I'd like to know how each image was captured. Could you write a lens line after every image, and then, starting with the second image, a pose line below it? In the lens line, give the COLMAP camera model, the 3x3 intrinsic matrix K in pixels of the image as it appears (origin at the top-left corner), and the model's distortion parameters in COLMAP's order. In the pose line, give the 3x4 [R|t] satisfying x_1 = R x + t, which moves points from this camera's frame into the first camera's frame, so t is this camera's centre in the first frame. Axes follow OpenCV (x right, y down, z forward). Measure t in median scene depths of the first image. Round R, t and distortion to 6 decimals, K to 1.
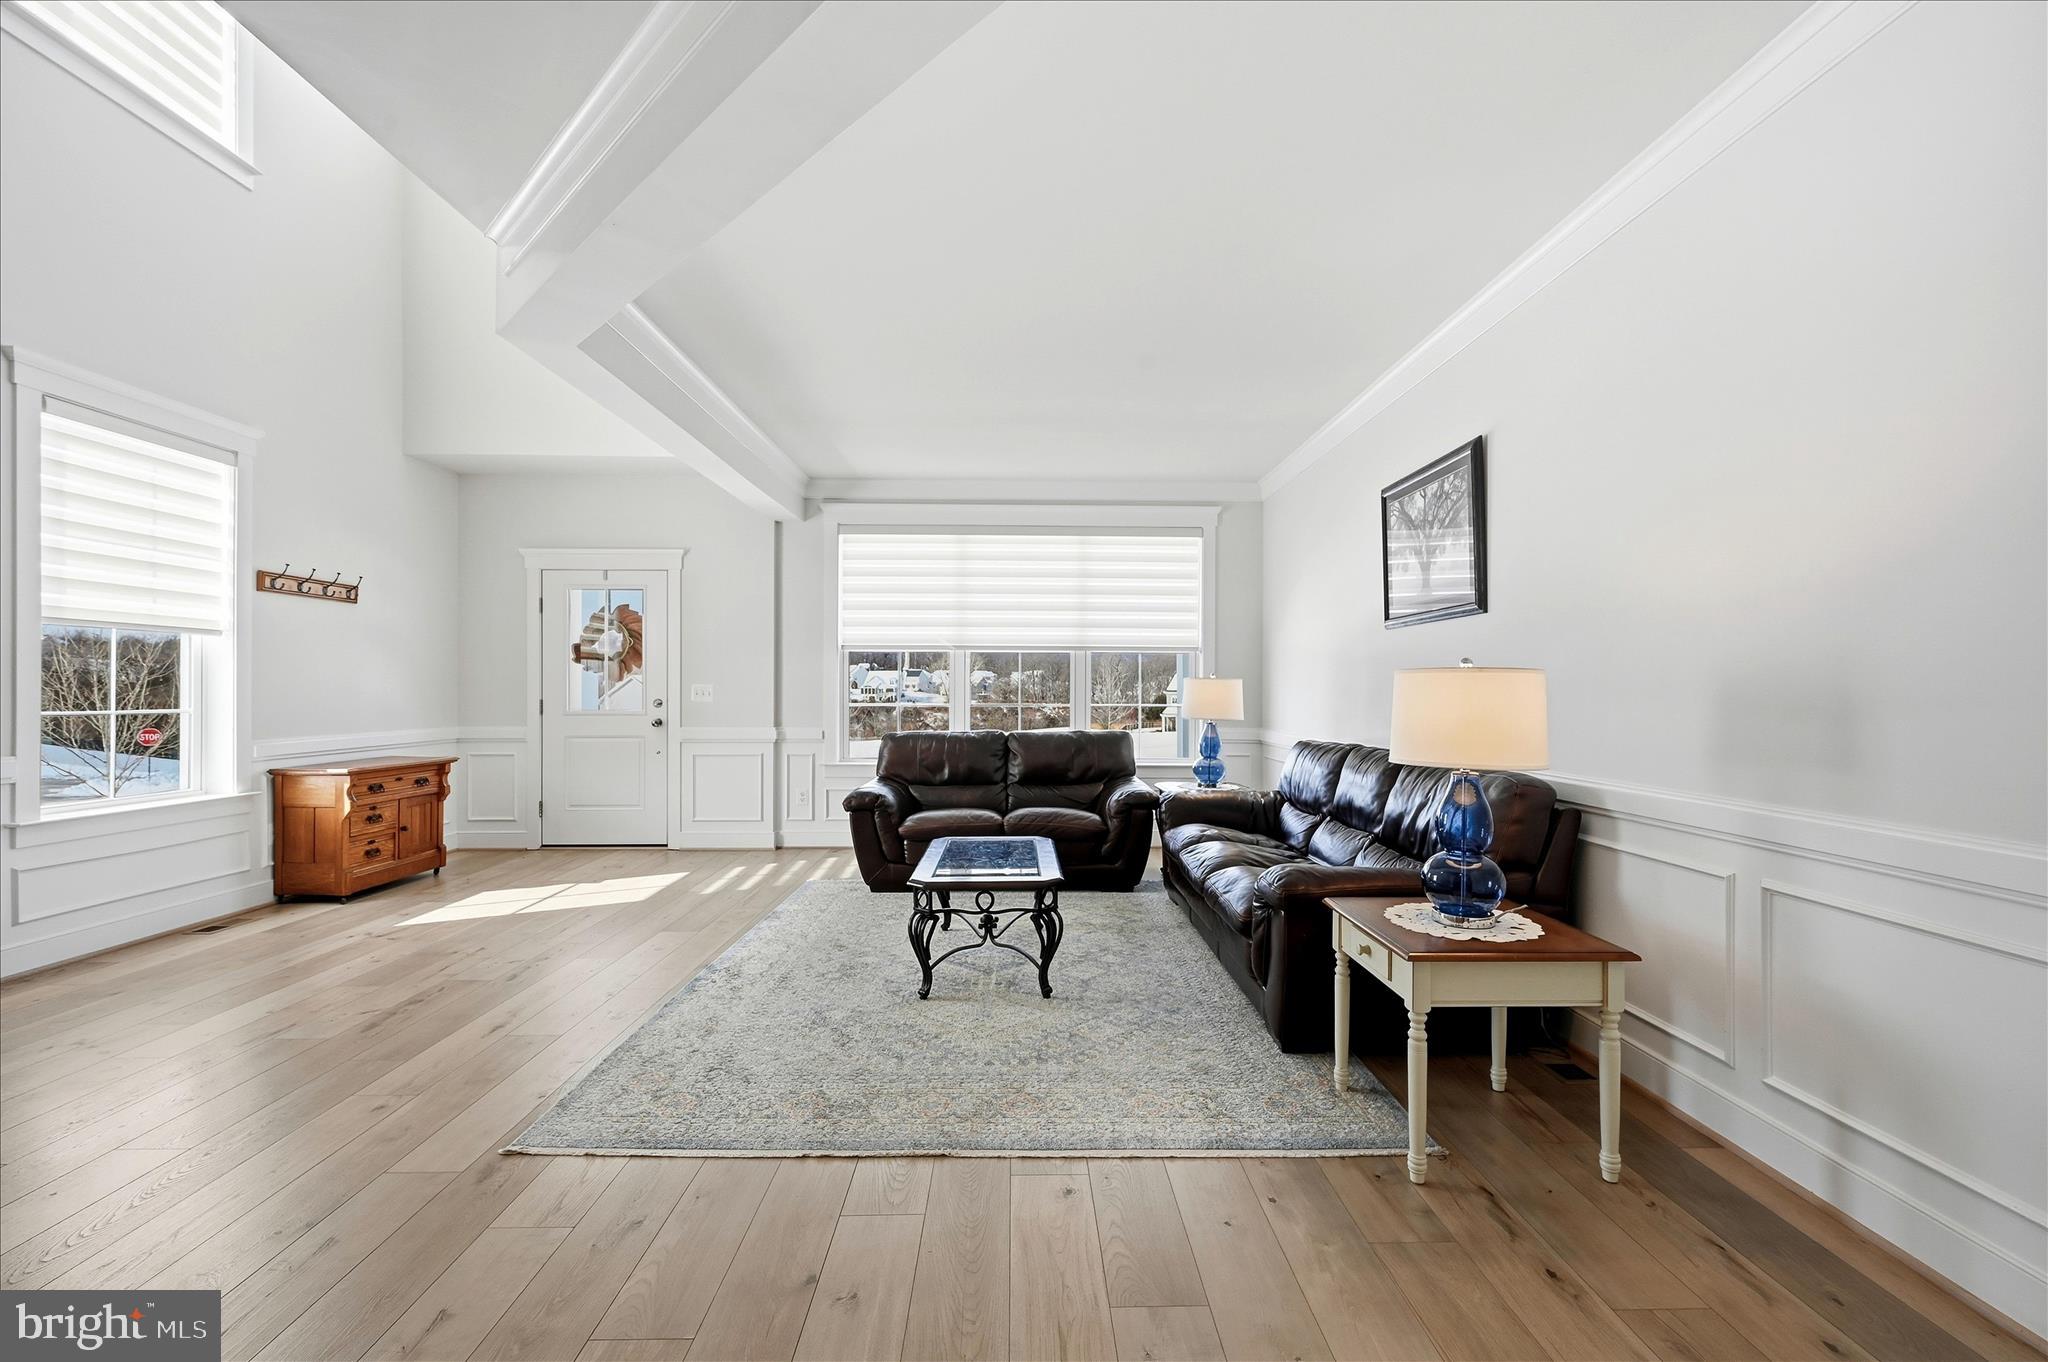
lens RADIAL K [[814.2, 0, 1016.5], [0, 814.2, 684.5], [0, 0, 1]] dist [-0.001438, -0.000168]
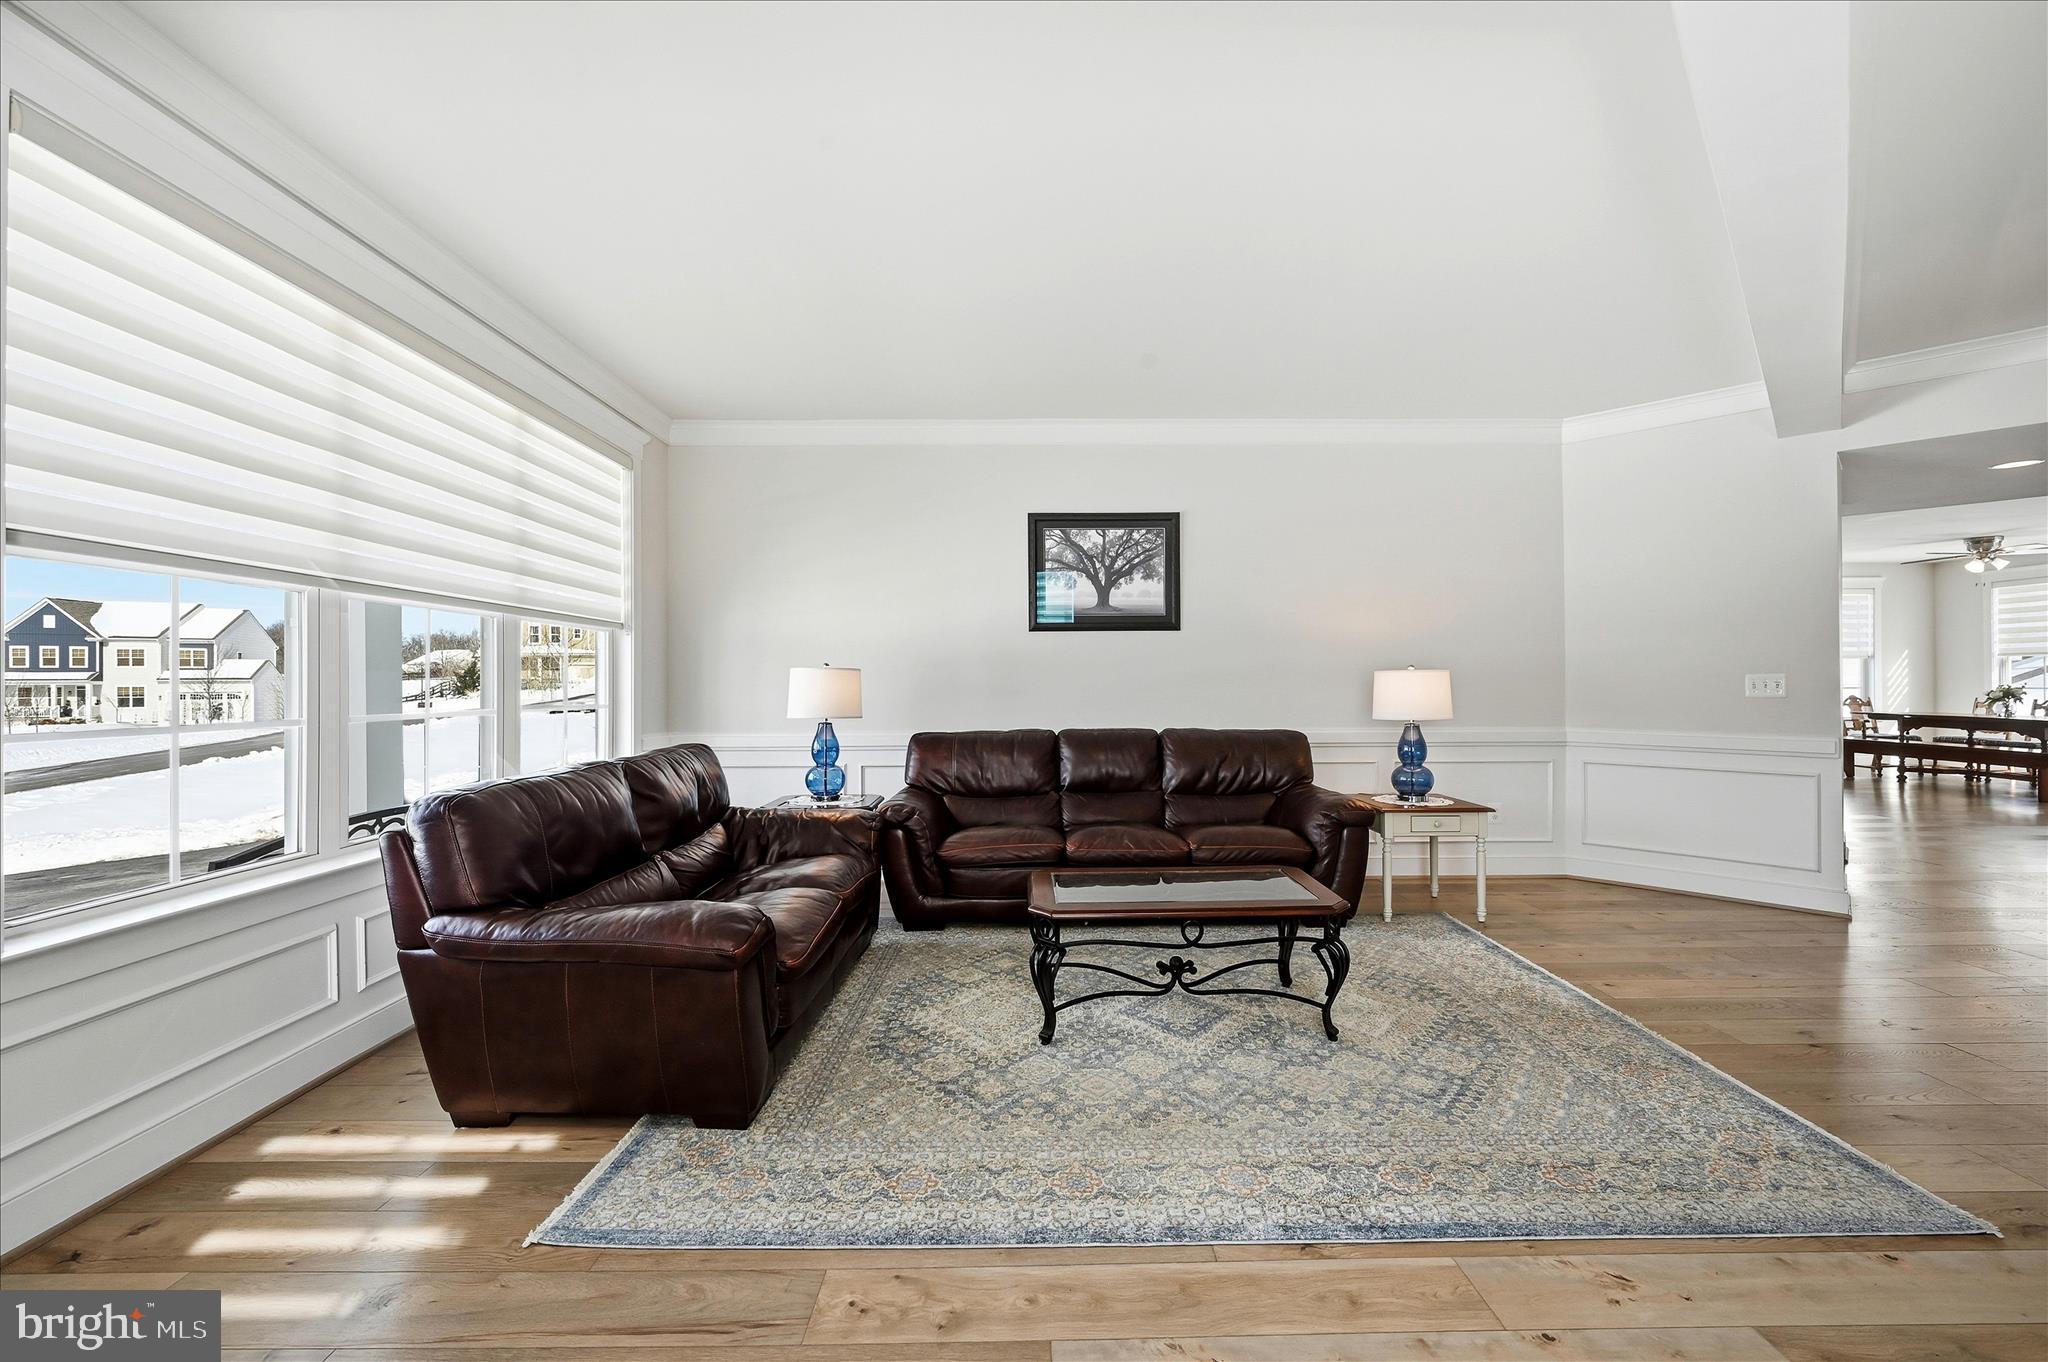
lens RADIAL K [[814.2, 0, 1025.8], [0, 814.2, 683.4], [0, 0, 1]] dist [-0.001438, -0.000168]
pose [[0.023992, -0.002531, 0.999709, -0.801147], [-0.003377, 0.999991, 0.002613, 0.005617], [-0.999706, -0.003439, 0.023983, 1.064216]]
